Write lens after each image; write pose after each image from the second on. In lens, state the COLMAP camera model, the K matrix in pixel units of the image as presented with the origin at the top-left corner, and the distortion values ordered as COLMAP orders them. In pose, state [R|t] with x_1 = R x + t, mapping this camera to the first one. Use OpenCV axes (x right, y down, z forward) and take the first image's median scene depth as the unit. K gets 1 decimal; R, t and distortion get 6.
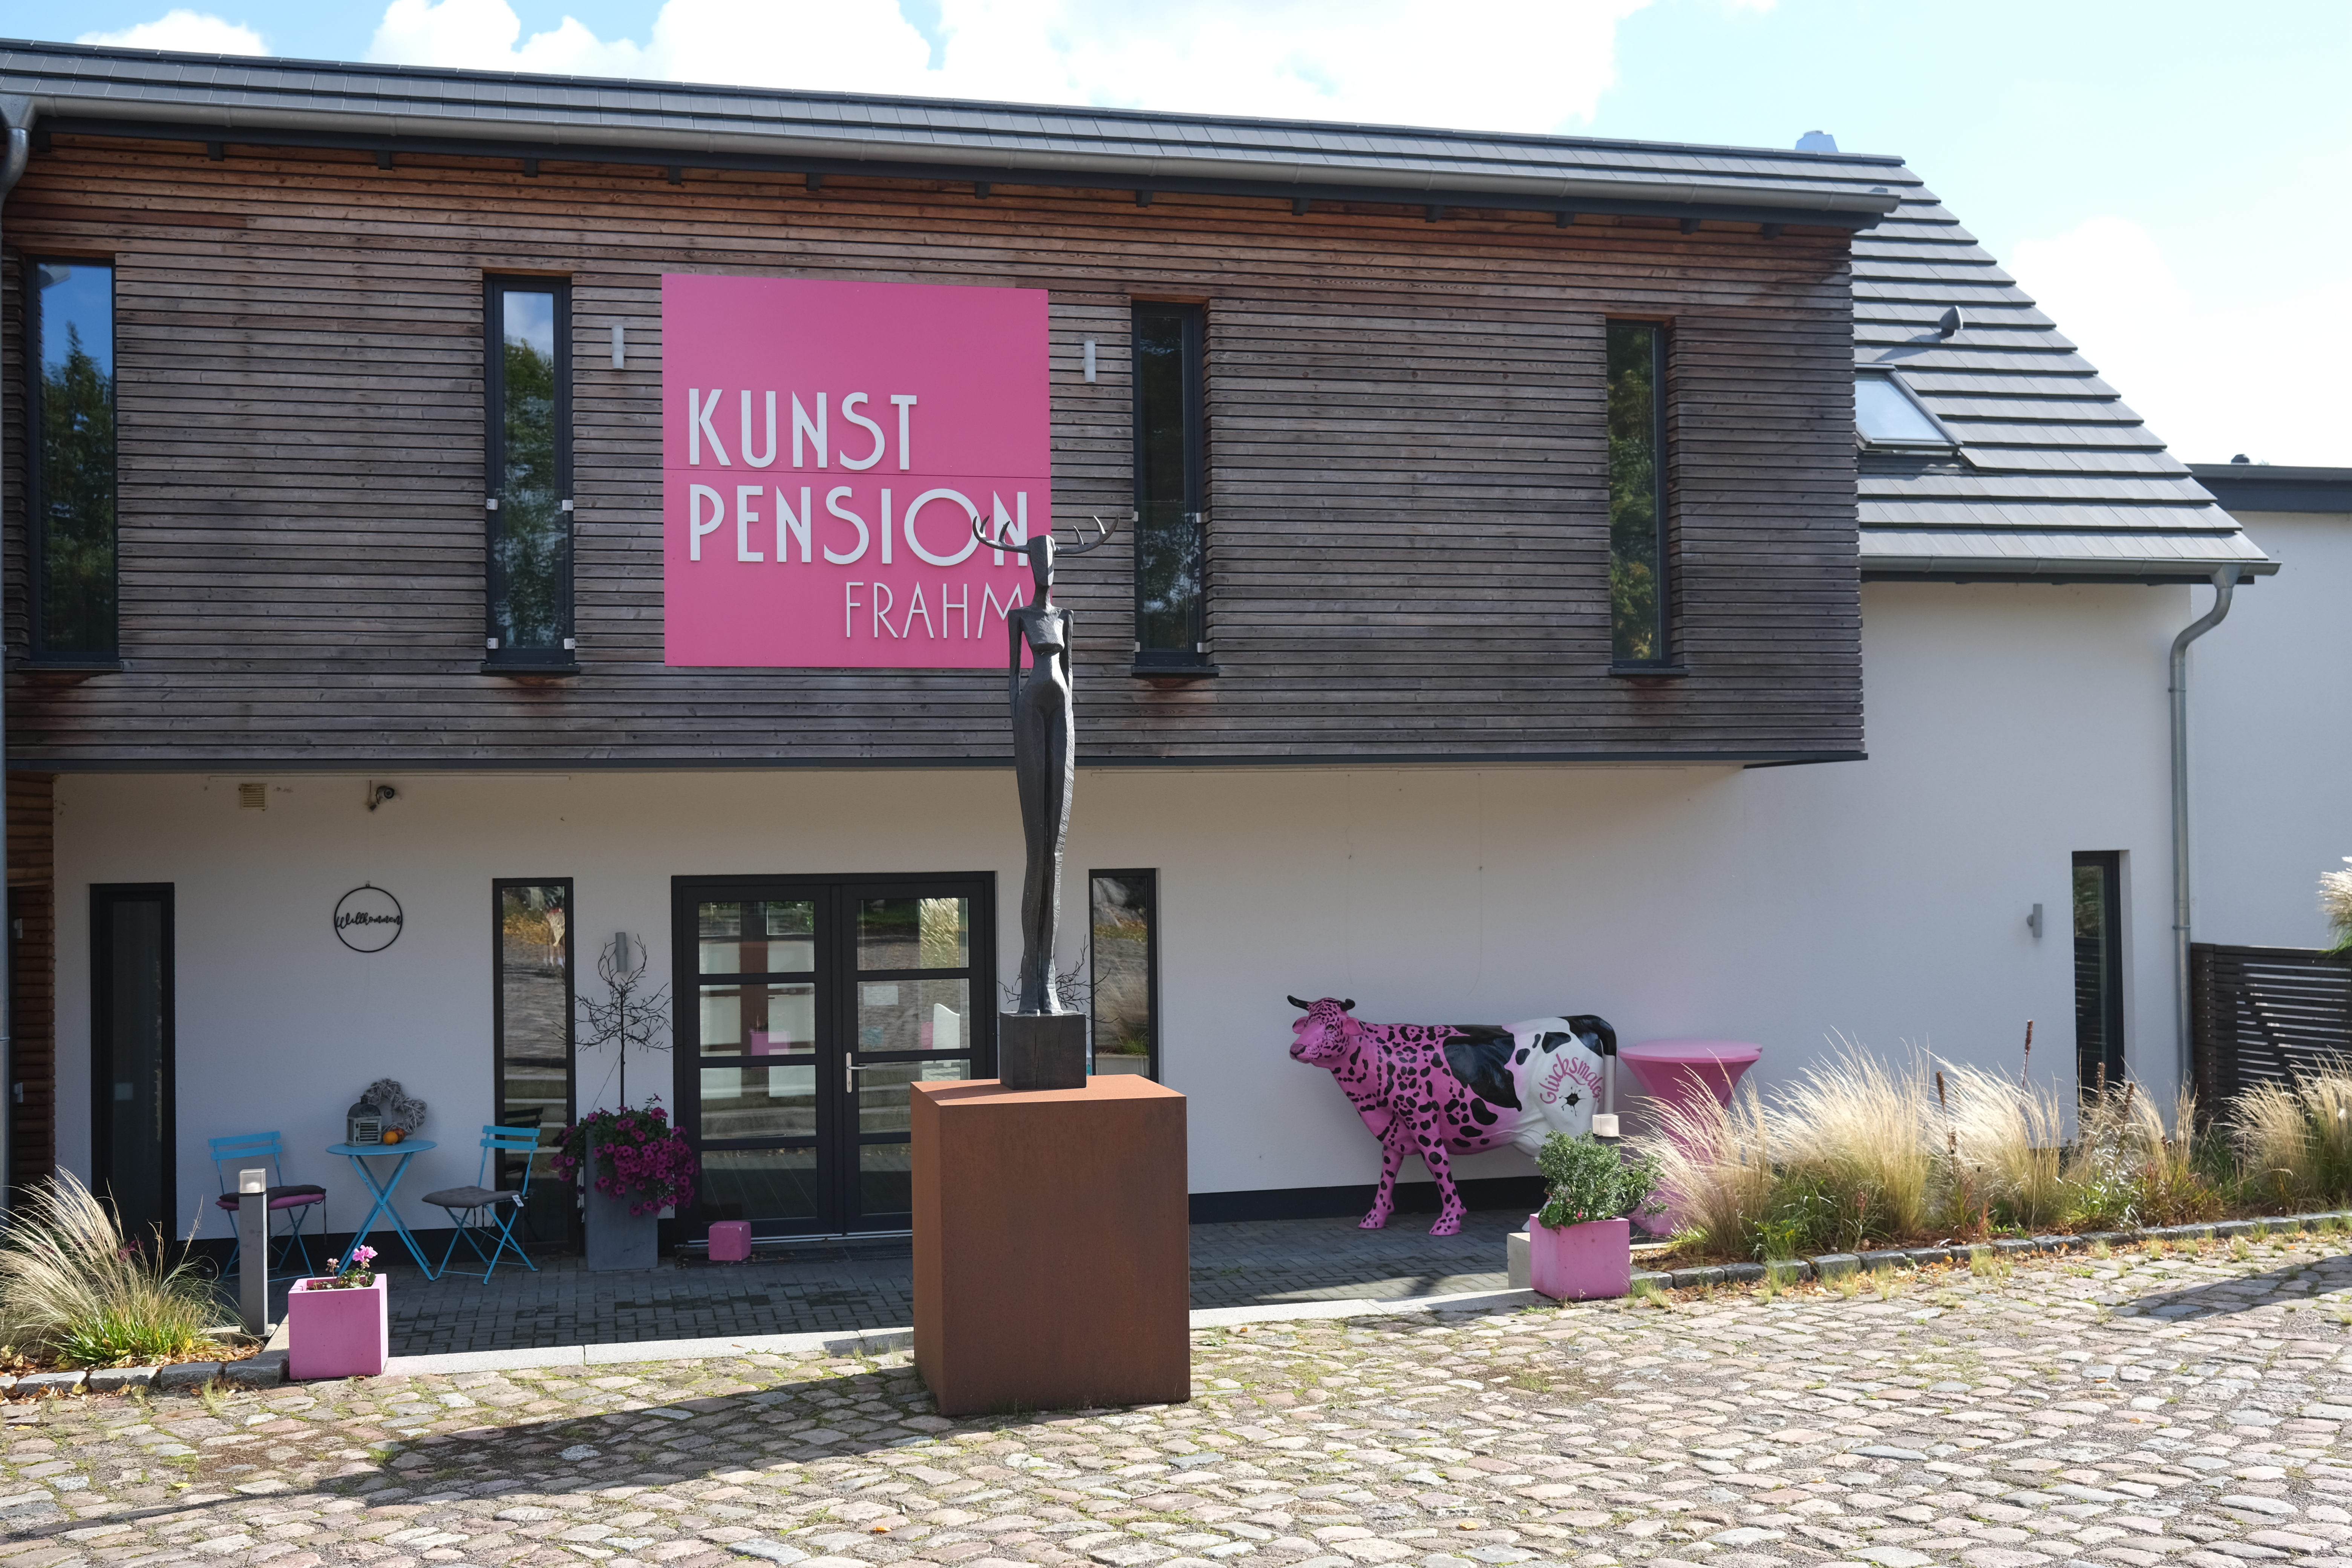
lens RADIAL K [[2417.4, 0, 1158.8], [0, 2417.4, 789.6], [0, 0, 1]] dist [-0.001746, 0.000000]
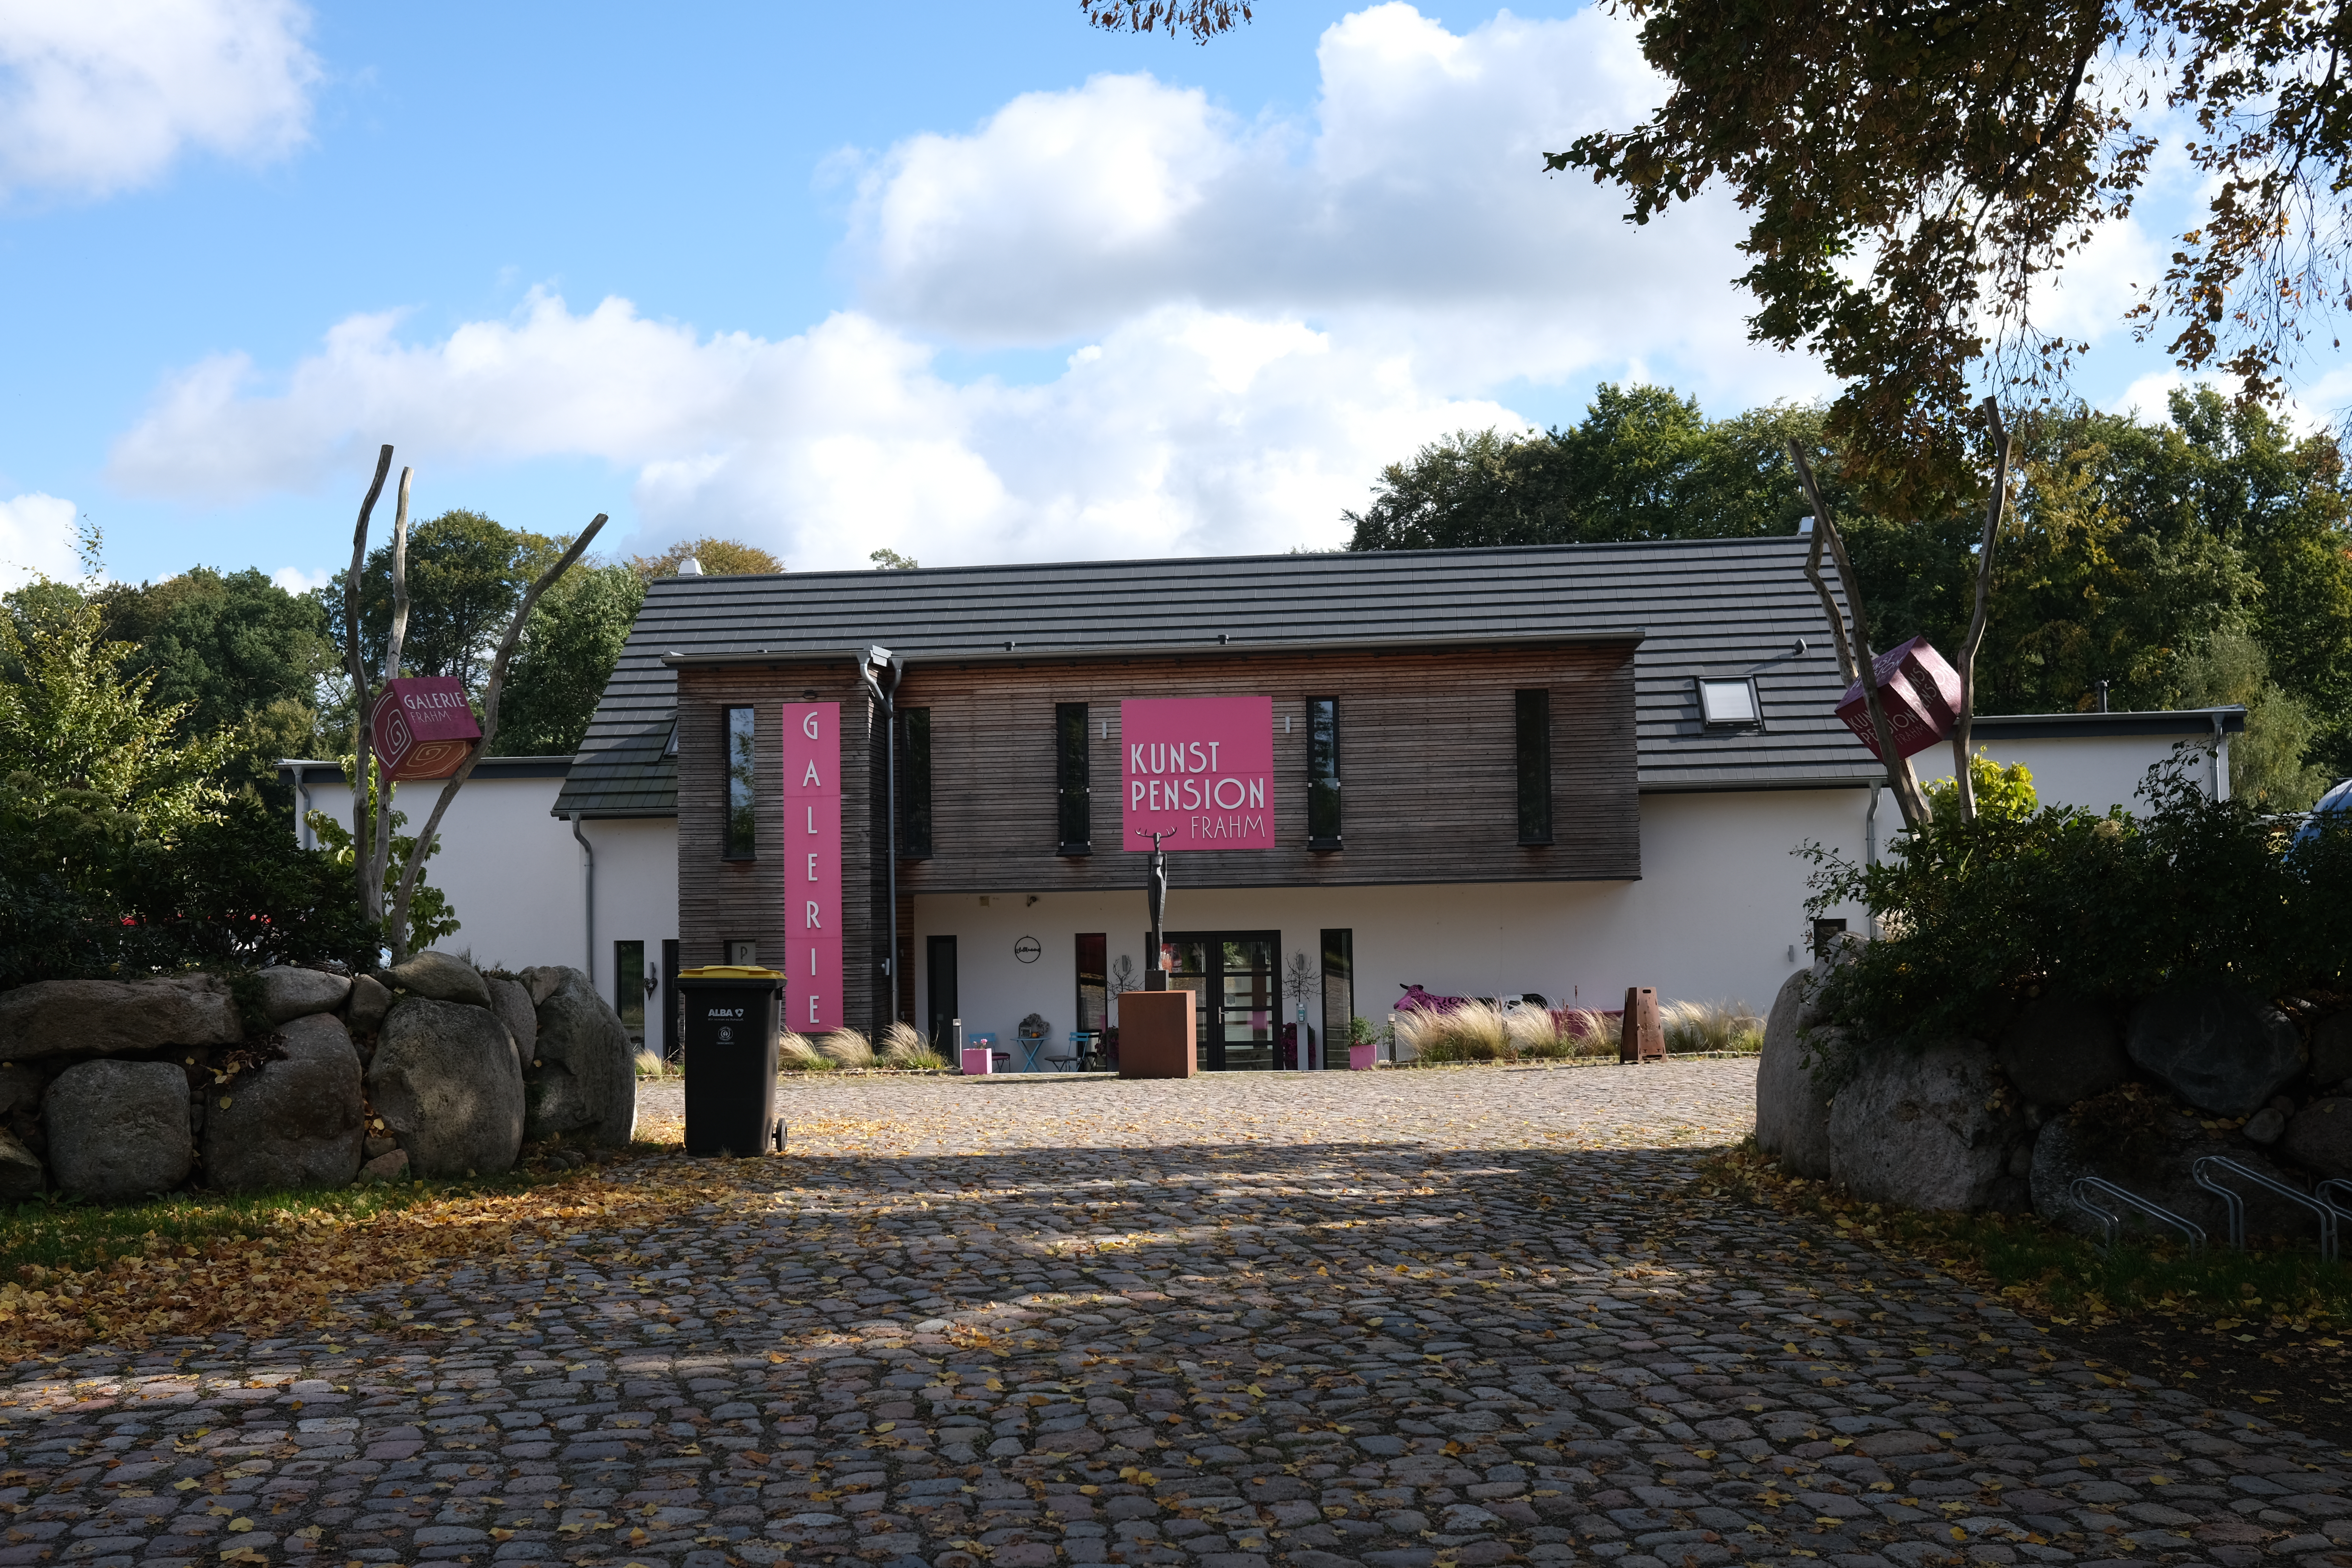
lens RADIAL K [[2417.4, 0, 1182.0], [0, 2417.4, 784.7], [0, 0, 1]] dist [-0.001746, 0.000000]
pose [[0.940529, -0.022245, -0.338985, 0.693610], [0.014336, 0.999564, -0.025818, -0.051523], [0.339411, 0.019423, 0.940437, -1.340378]]
